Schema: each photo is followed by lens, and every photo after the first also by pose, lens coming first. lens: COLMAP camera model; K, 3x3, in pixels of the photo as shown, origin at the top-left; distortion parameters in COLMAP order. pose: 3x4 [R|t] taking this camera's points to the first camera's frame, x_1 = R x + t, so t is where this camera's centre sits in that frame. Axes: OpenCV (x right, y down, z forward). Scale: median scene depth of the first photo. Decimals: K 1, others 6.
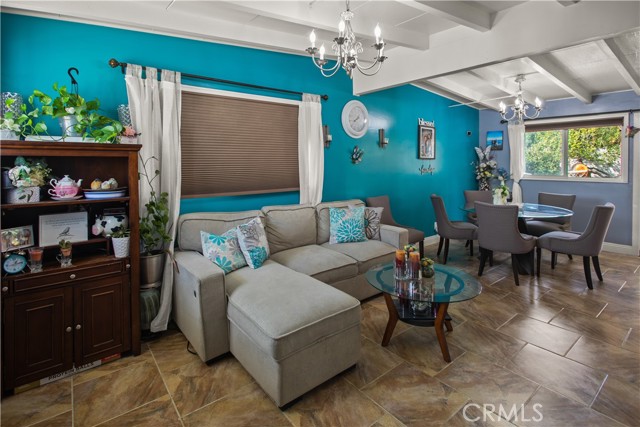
lens RADIAL K [[317.8, 0, 318.2], [0, 317.8, 168.6], [0, 0, 1]] dist [0.000402, -0.000895]
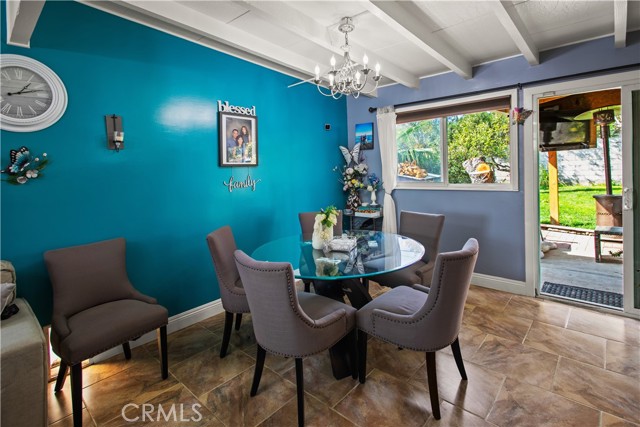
lens RADIAL K [[319.6, 0, 320.9], [0, 319.6, 180.1], [0, 0, 1]] dist [0.000635, -0.000012]
pose [[0.985410, -0.044046, 0.164399, 0.380711], [0.040811, 0.998902, 0.023004, -0.010795], [-0.165232, -0.015959, 0.986126, 0.336209]]
